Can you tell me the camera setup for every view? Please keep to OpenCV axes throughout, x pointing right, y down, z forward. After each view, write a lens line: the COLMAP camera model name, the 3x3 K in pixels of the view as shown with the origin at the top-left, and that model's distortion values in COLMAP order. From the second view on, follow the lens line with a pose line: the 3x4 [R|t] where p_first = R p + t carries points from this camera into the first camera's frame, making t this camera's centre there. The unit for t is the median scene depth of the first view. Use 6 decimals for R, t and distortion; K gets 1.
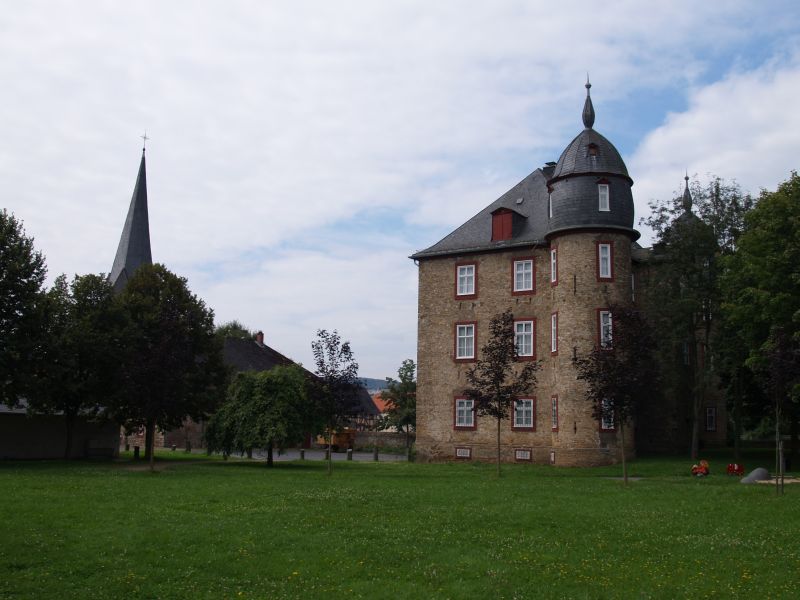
lens RADIAL K [[849.0, 0, 403.2], [0, 849.0, 302.3], [0, 0, 1]] dist [-0.095950, 0.000000]
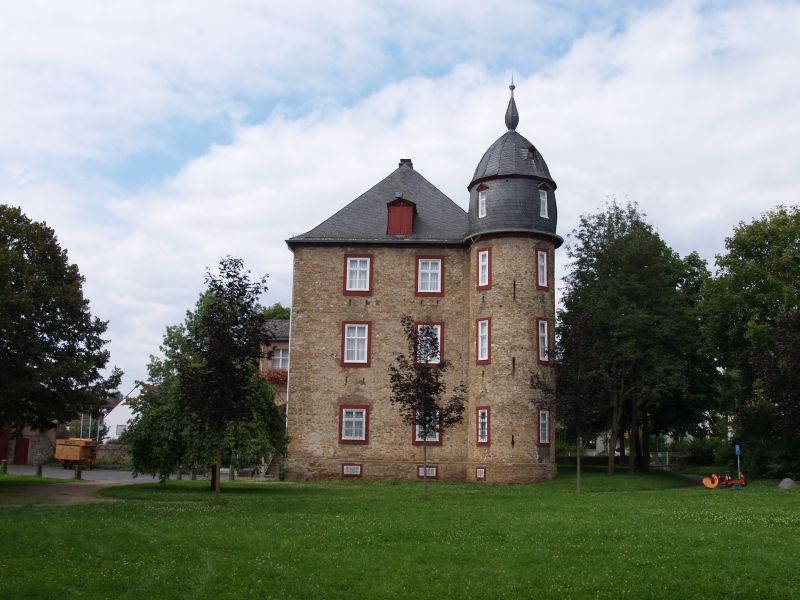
lens RADIAL K [[849.0, 0, 416.3], [0, 849.0, 307.9], [0, 0, 1]] dist [-0.095950, 0.000000]
pose [[0.848847, 0.087316, 0.521378, -0.345096], [-0.079823, 0.996127, -0.036864, 0.038147], [-0.522577, -0.010326, 0.852529, 0.223137]]
